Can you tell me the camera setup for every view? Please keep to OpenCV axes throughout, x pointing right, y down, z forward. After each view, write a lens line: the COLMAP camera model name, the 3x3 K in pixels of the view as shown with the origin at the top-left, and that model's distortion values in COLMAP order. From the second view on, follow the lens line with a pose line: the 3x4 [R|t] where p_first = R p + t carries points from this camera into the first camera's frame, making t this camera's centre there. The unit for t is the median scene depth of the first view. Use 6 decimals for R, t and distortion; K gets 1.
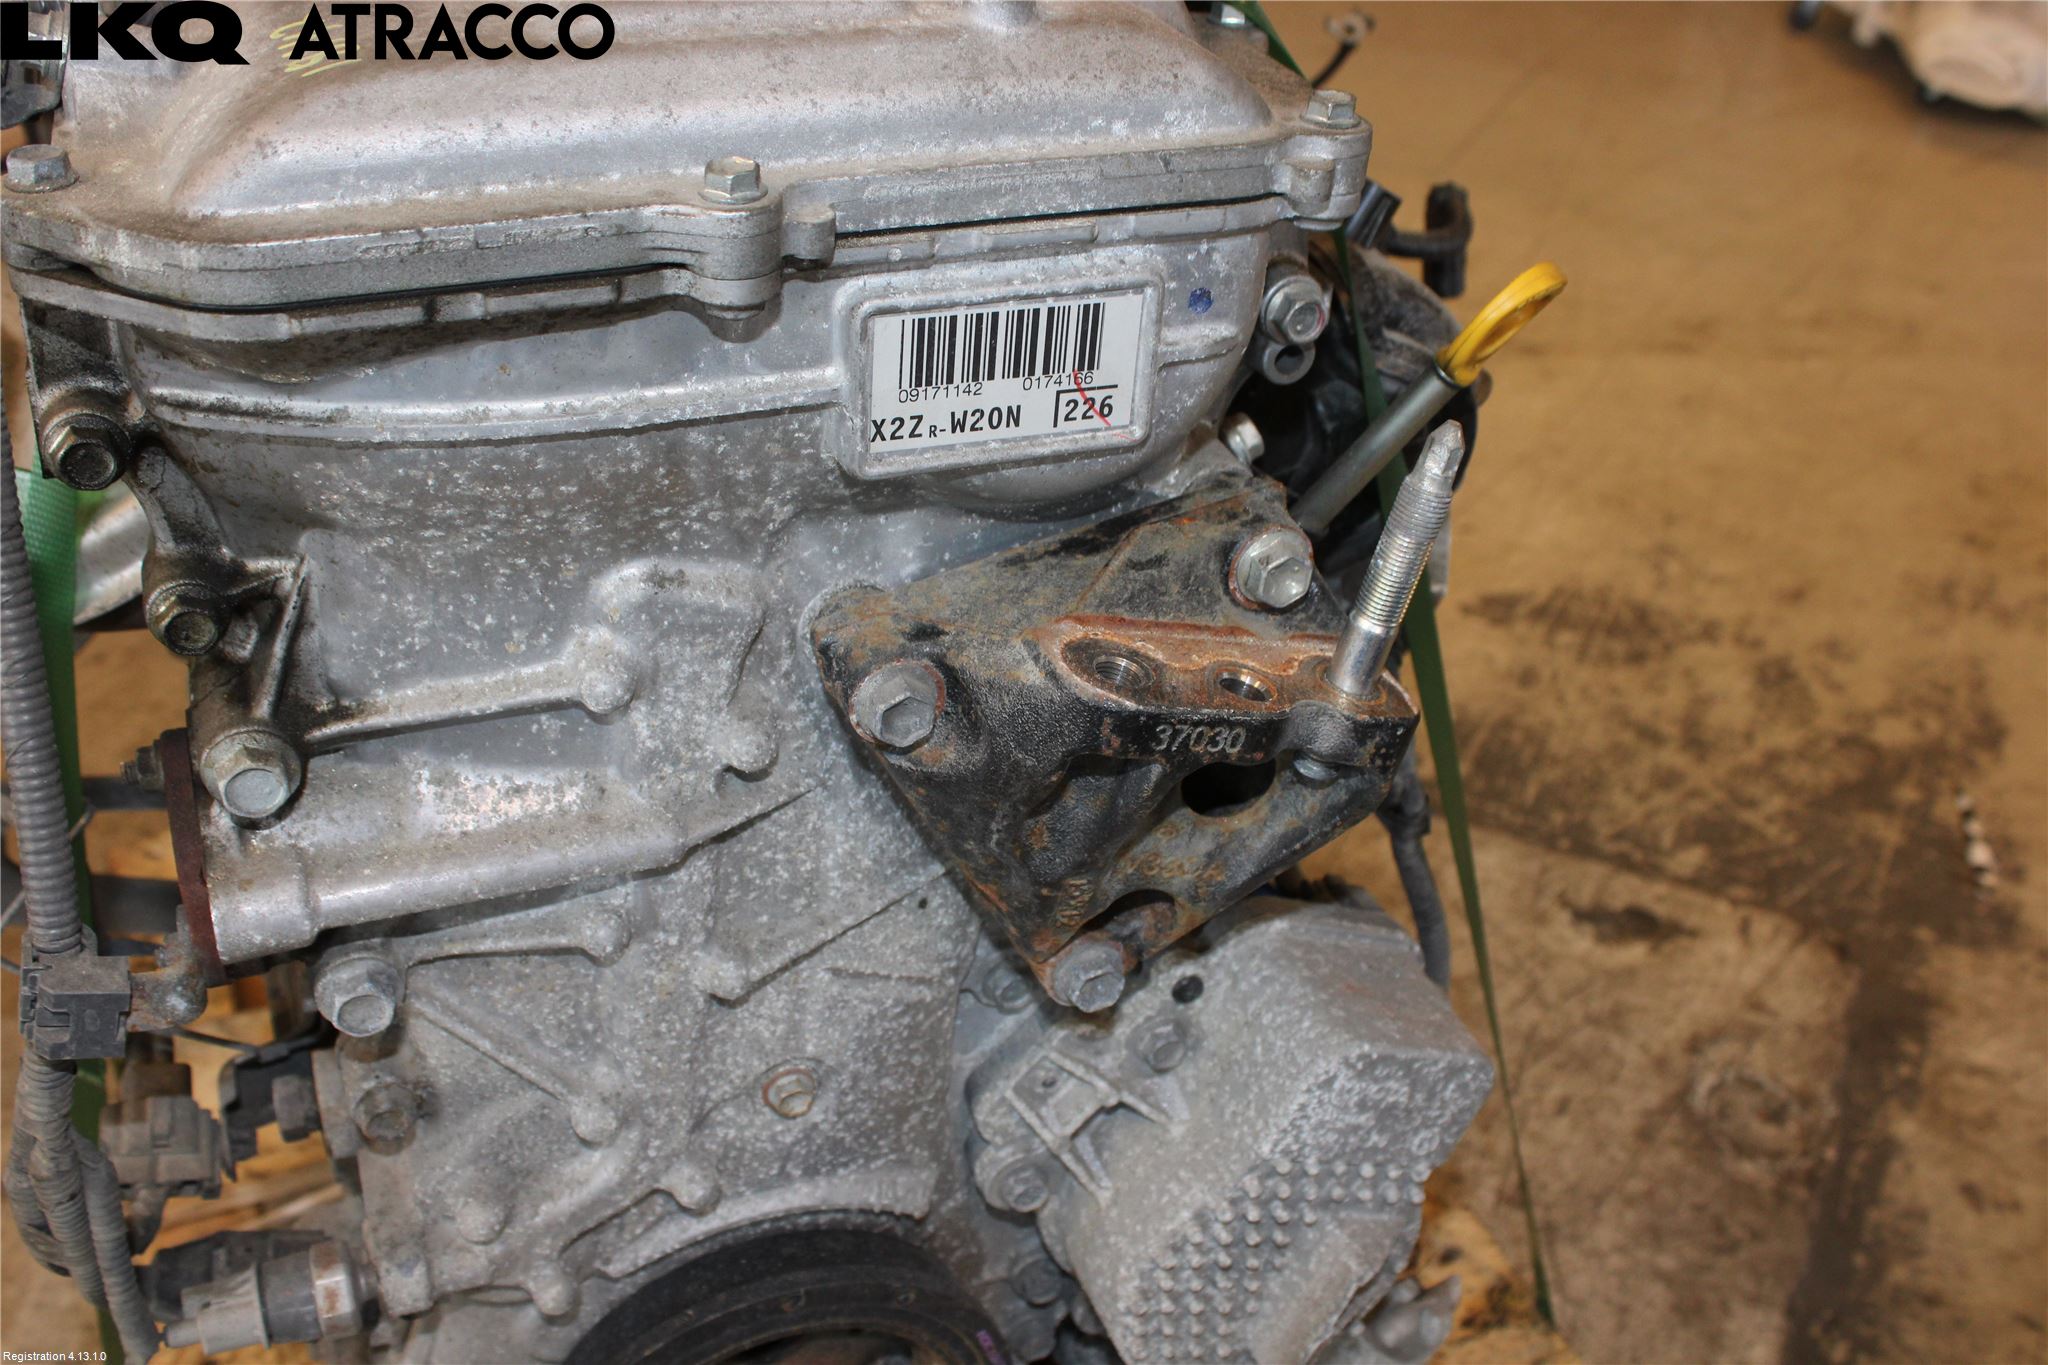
lens RADIAL K [[2028.5, 0, 1008.1], [0, 2028.5, 672.0], [0, 0, 1]] dist [-0.084644, 0.000000]
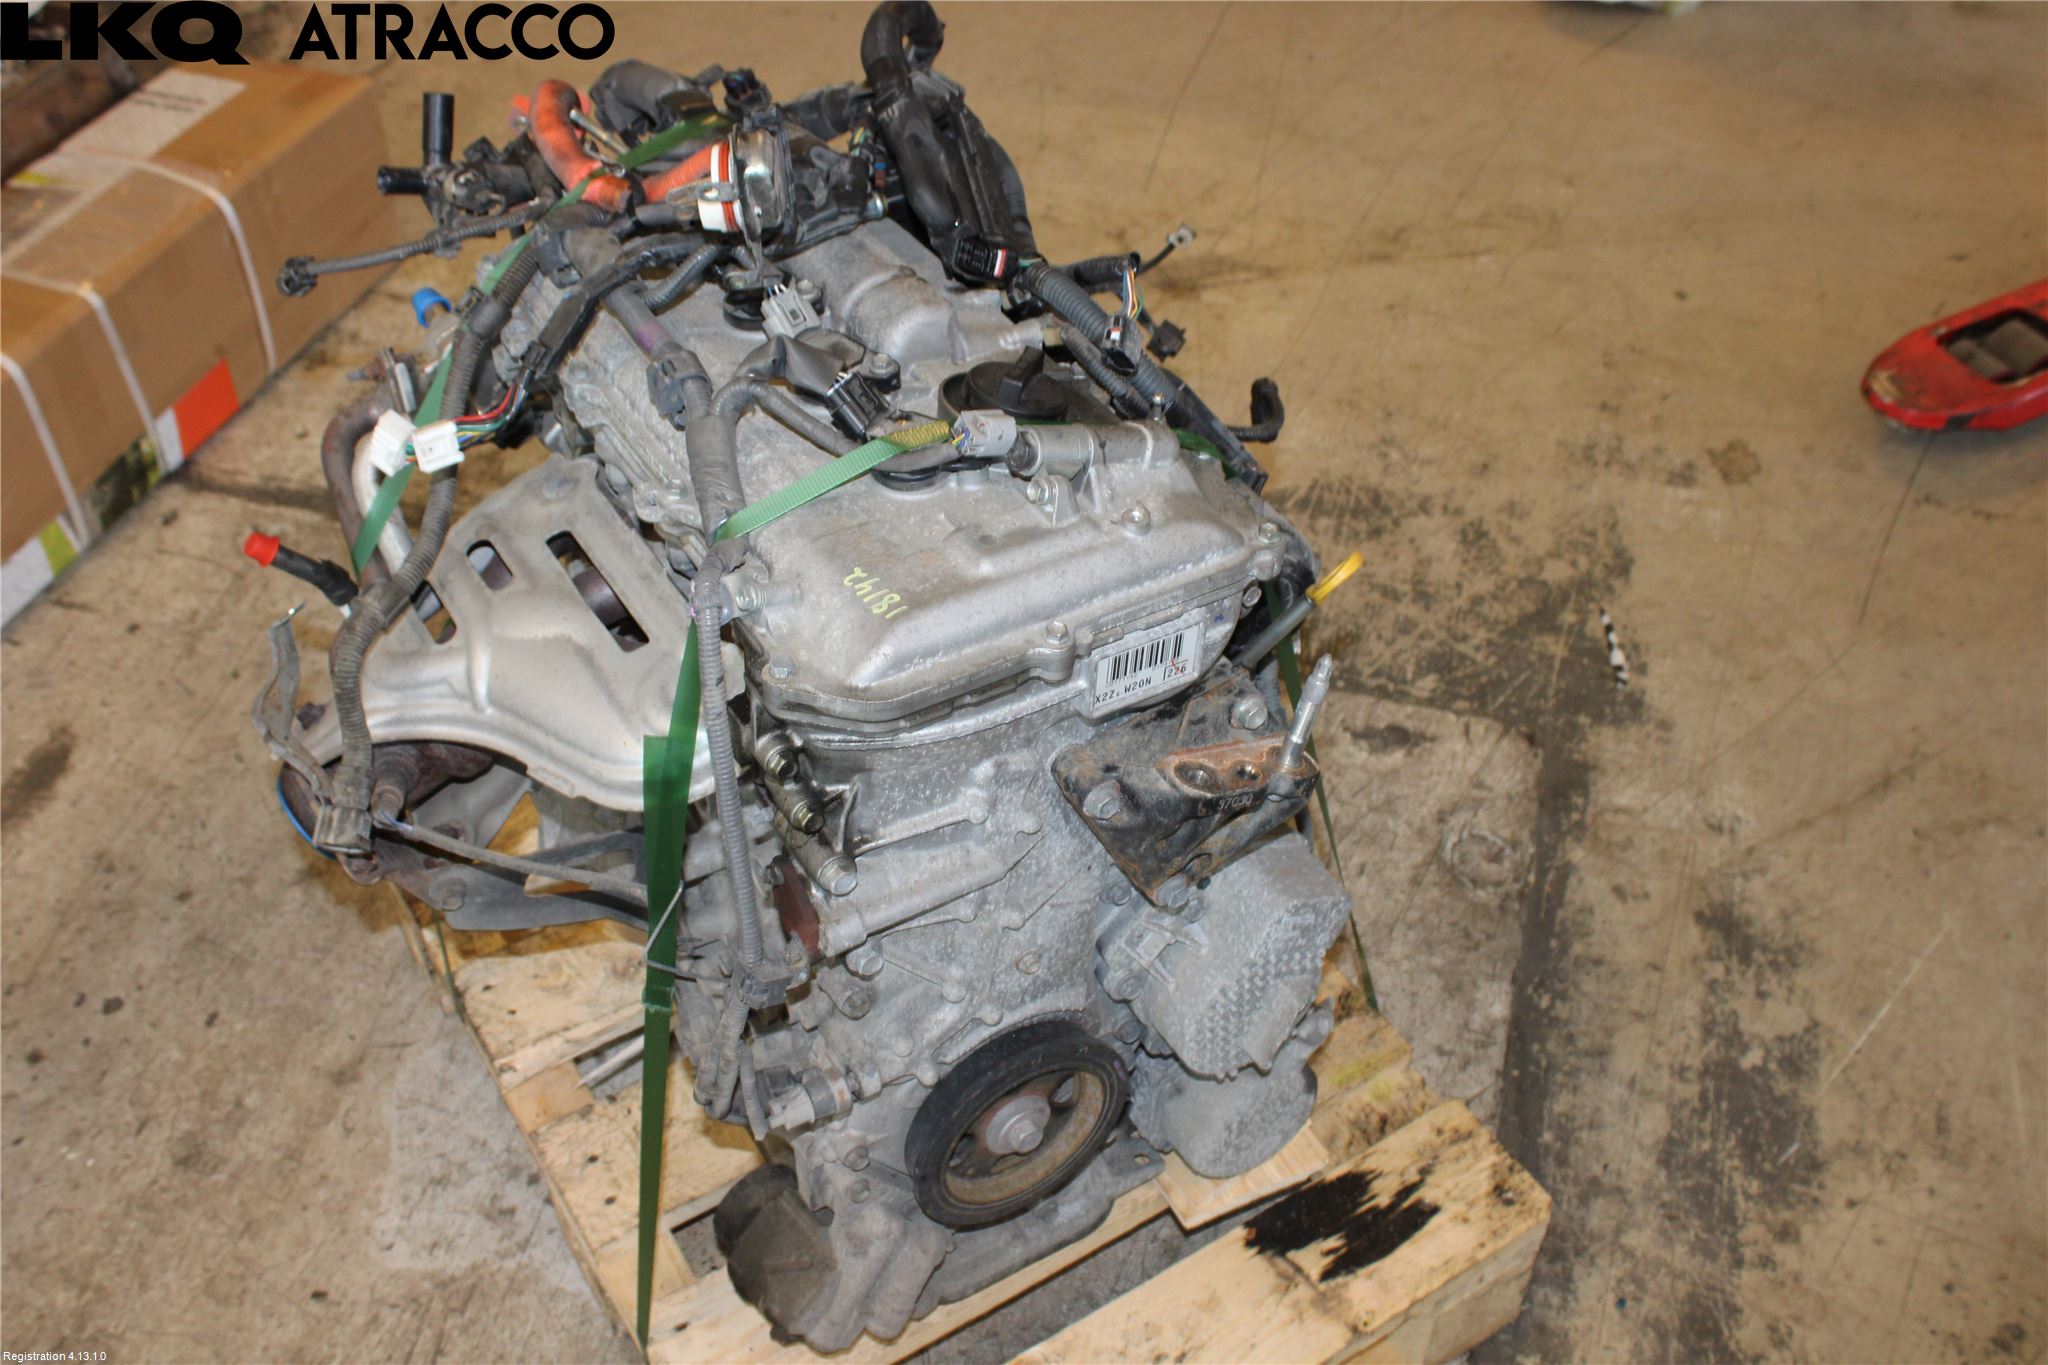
lens RADIAL K [[2028.5, 0, 1029.6], [0, 2028.5, 691.6], [0, 0, 1]] dist [-0.084644, 0.000000]
pose [[0.982914, -0.128366, 0.131916, -0.318048], [0.108820, 0.983282, 0.145998, -0.338683], [-0.148451, -0.129148, 0.980450, -0.918841]]
